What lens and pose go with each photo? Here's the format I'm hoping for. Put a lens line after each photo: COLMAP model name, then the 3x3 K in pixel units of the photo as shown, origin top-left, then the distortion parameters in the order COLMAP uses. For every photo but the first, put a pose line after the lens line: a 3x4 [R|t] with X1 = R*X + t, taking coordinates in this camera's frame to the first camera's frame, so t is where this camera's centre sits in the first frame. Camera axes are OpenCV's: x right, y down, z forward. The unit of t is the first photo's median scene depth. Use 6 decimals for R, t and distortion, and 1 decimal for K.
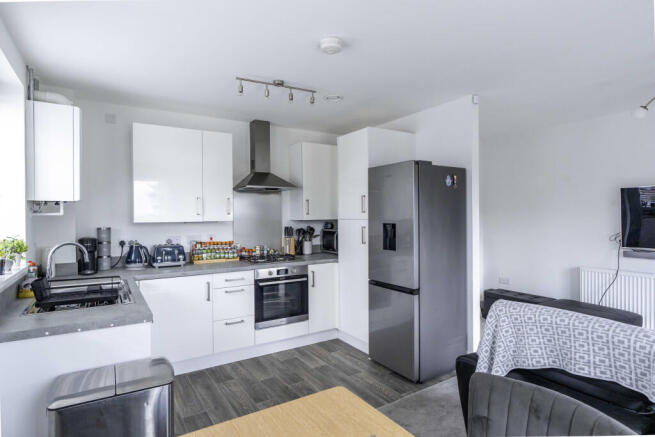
lens RADIAL K [[358.9, 0, 326.7], [0, 358.9, 218.1], [0, 0, 1]] dist [0.000064, -0.000016]
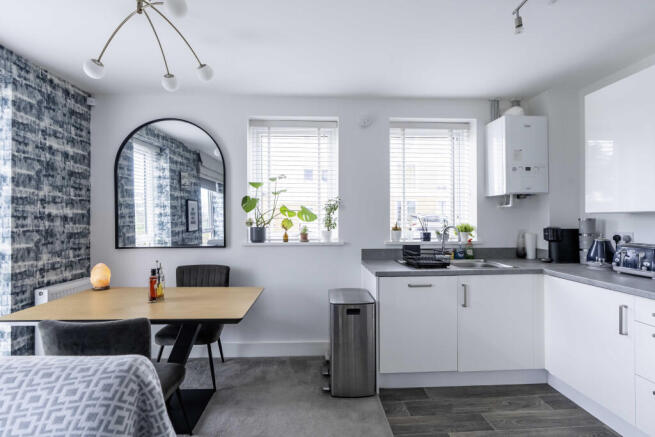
lens RADIAL K [[332.3, 0, 327.2], [0, 332.3, 219.0], [0, 0, 1]] dist [0.001035, 0.000096]
pose [[-0.489504, 0.012195, -0.871916, 0.540456], [0.006226, 0.999926, 0.010490, 0.017735], [0.871979, -0.000293, -0.489543, 1.000807]]
